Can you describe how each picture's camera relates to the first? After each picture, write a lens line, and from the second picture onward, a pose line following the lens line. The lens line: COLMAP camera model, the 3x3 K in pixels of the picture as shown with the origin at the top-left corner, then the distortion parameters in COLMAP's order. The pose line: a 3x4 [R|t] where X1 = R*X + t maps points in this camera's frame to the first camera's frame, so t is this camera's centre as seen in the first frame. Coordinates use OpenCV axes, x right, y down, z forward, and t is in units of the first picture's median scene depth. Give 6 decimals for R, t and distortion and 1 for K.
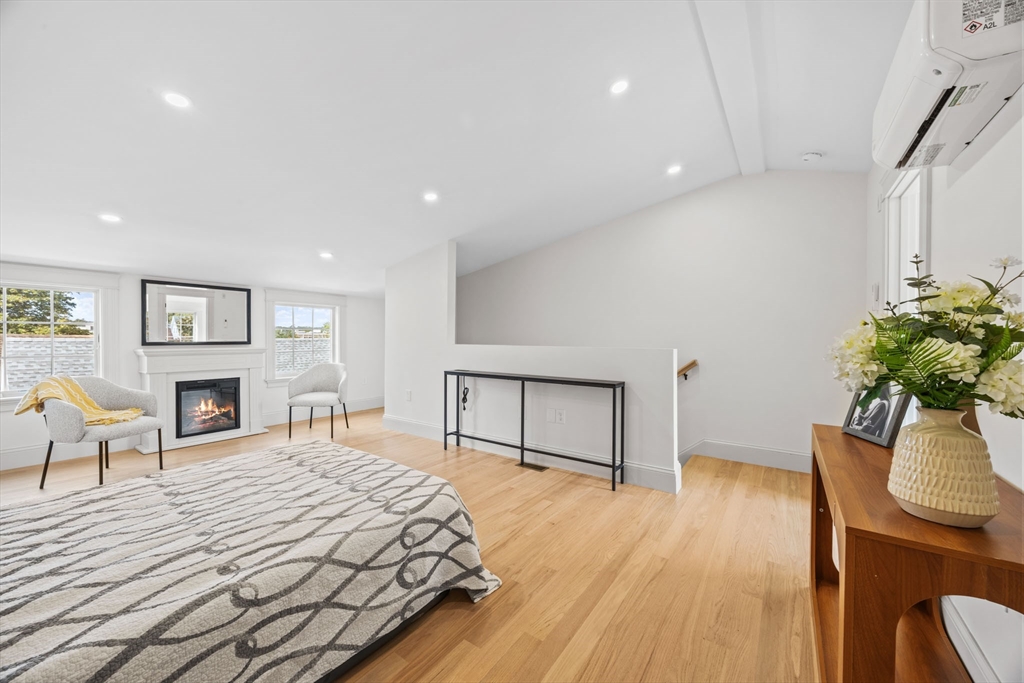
lens RADIAL K [[390.9, 0, 515.5], [0, 390.9, 343.8], [0, 0, 1]] dist [0.000921, 0.000339]
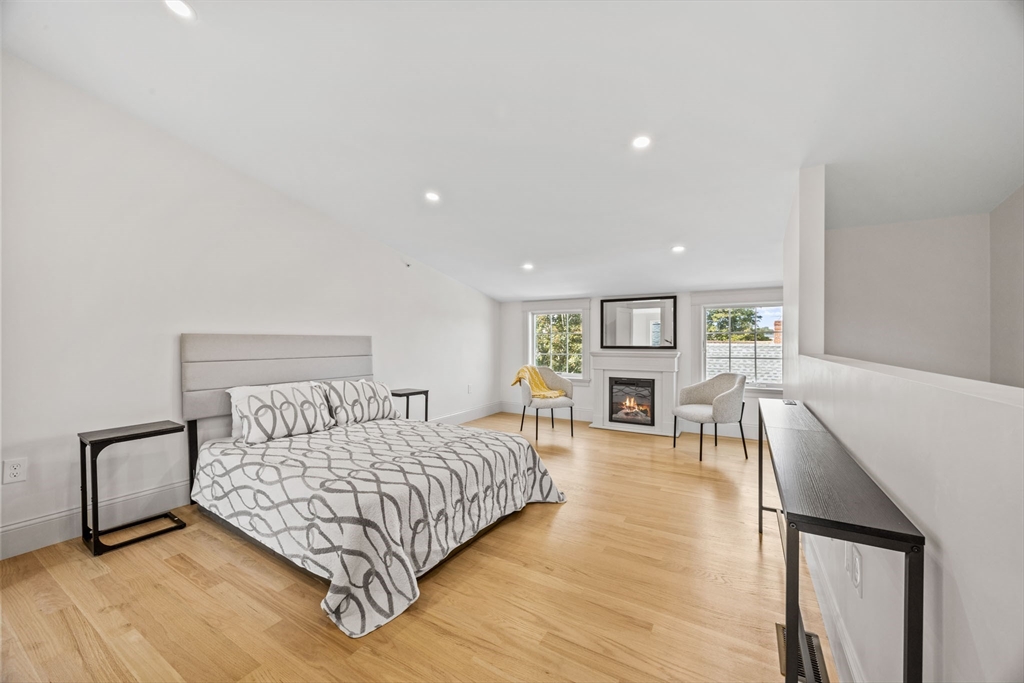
lens RADIAL K [[390.9, 0, 514.1], [0, 390.9, 339.1], [0, 0, 1]] dist [0.000921, 0.000339]
pose [[0.070552, -0.012571, -0.997429, 0.408474], [-0.012146, 0.999836, -0.013460, -0.006302], [0.997434, 0.013065, 0.070388, 0.629948]]
